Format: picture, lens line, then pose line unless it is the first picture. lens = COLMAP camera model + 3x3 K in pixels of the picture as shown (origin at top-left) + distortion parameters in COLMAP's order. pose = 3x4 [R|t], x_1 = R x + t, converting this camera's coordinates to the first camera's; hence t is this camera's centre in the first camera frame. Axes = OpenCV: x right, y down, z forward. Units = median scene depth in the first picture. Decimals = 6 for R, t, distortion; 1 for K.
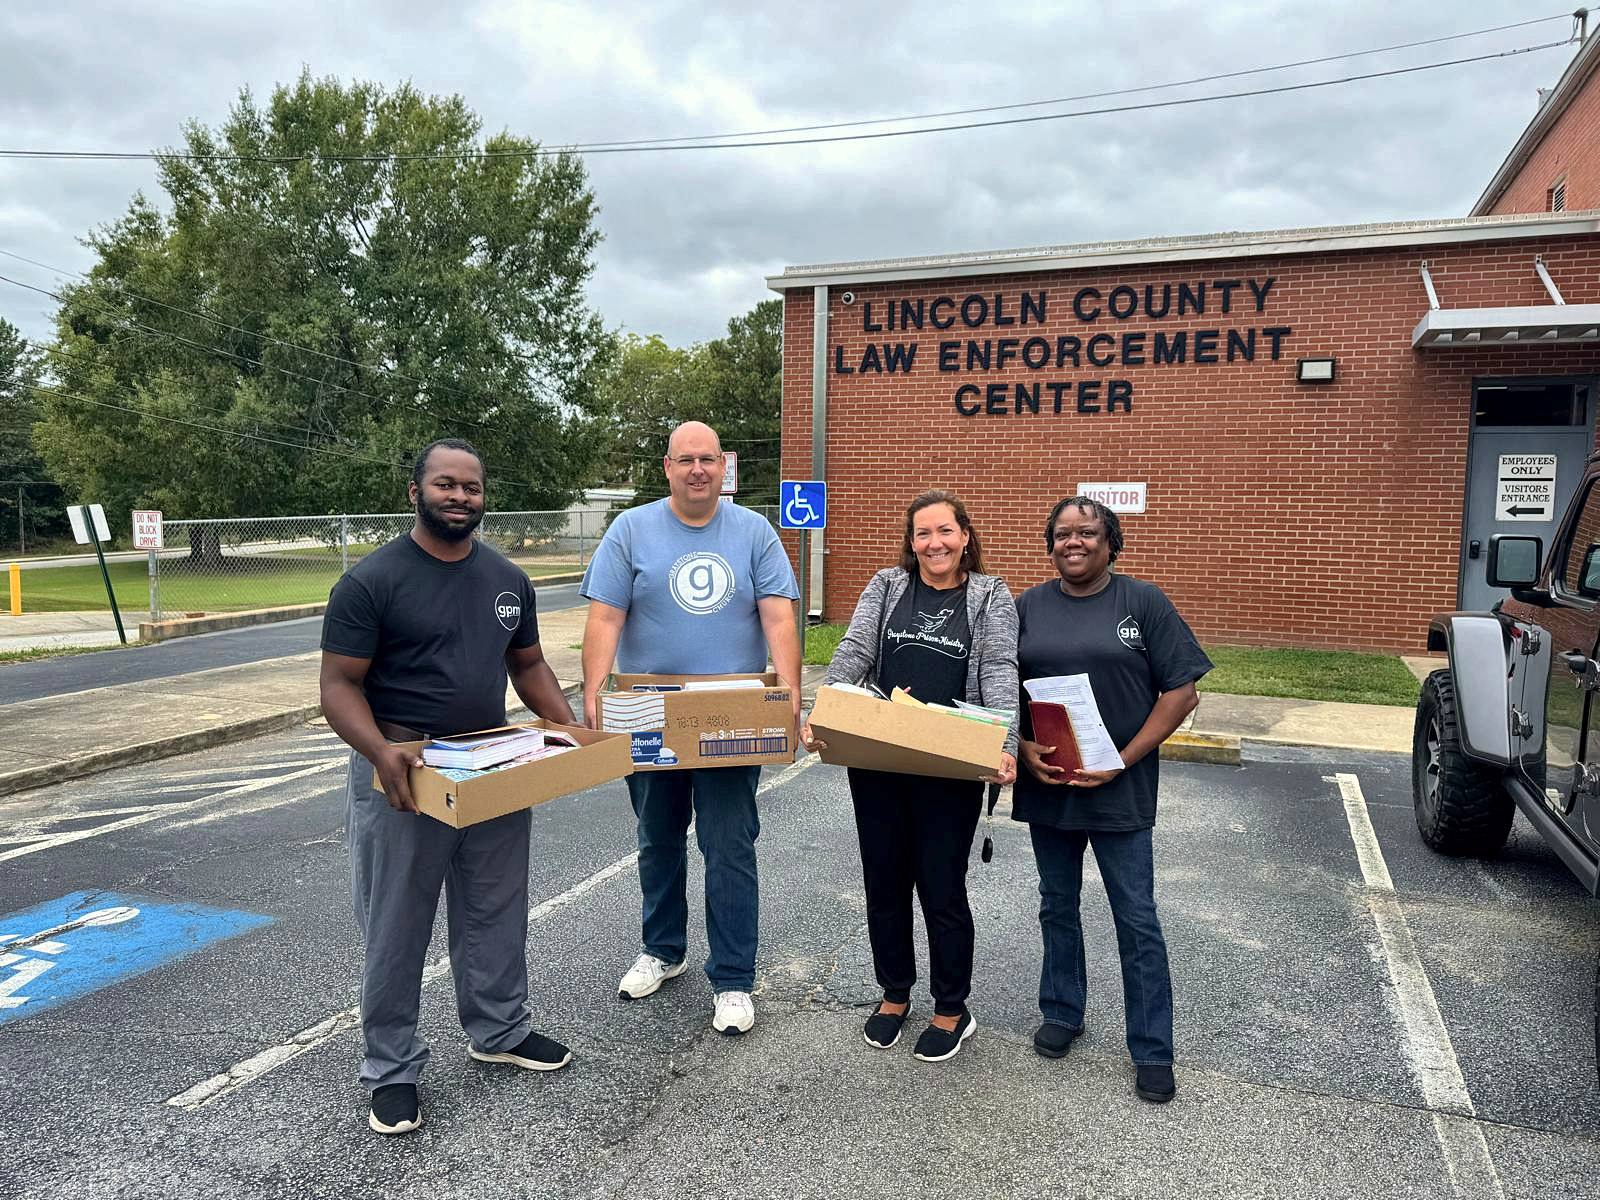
lens RADIAL K [[1070.9, 0, 803.3], [0, 1070.9, 602.4], [0, 0, 1]] dist [0.071545, -0.047037]
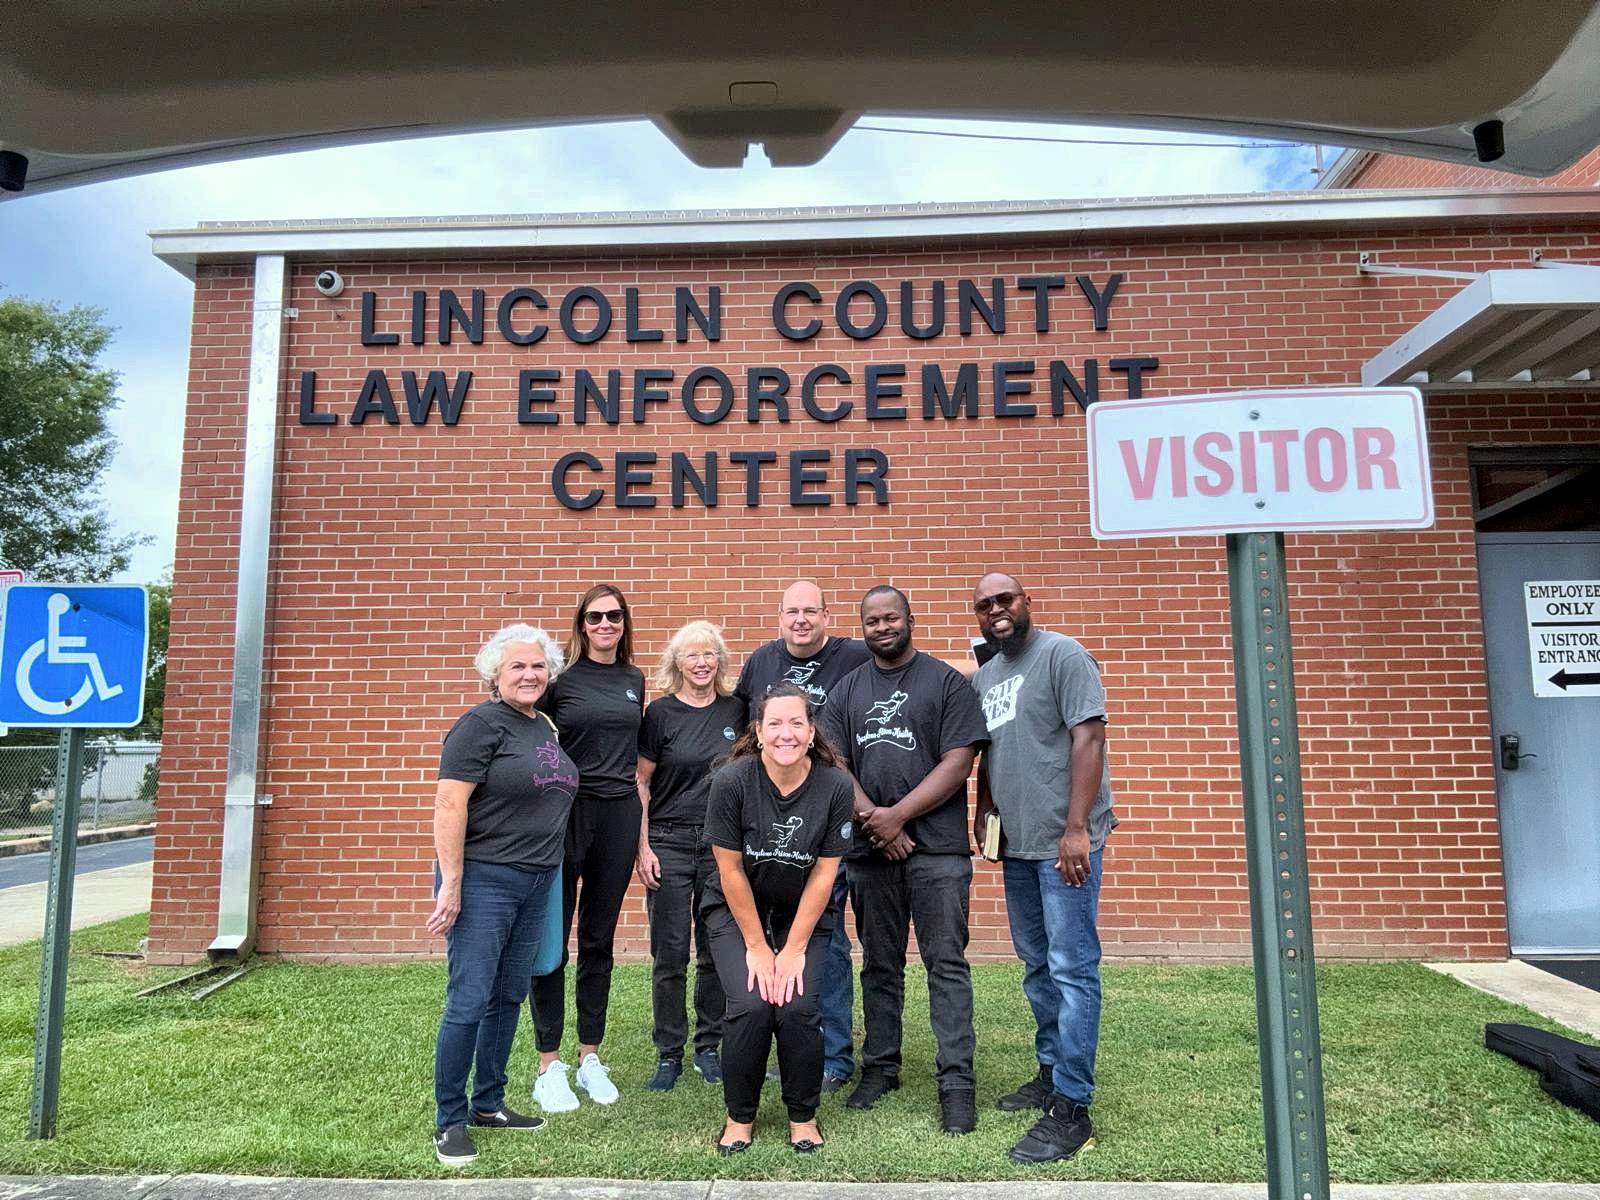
lens RADIAL K [[1070.9, 0, 797.2], [0, 1070.9, 619.2], [0, 0, 1]] dist [0.071545, -0.047037]
pose [[0.939681, 0.020729, 0.341423, 0.082063], [0.052349, 0.977687, -0.203437, -0.018353], [-0.338022, 0.209040, 0.917629, 0.535347]]
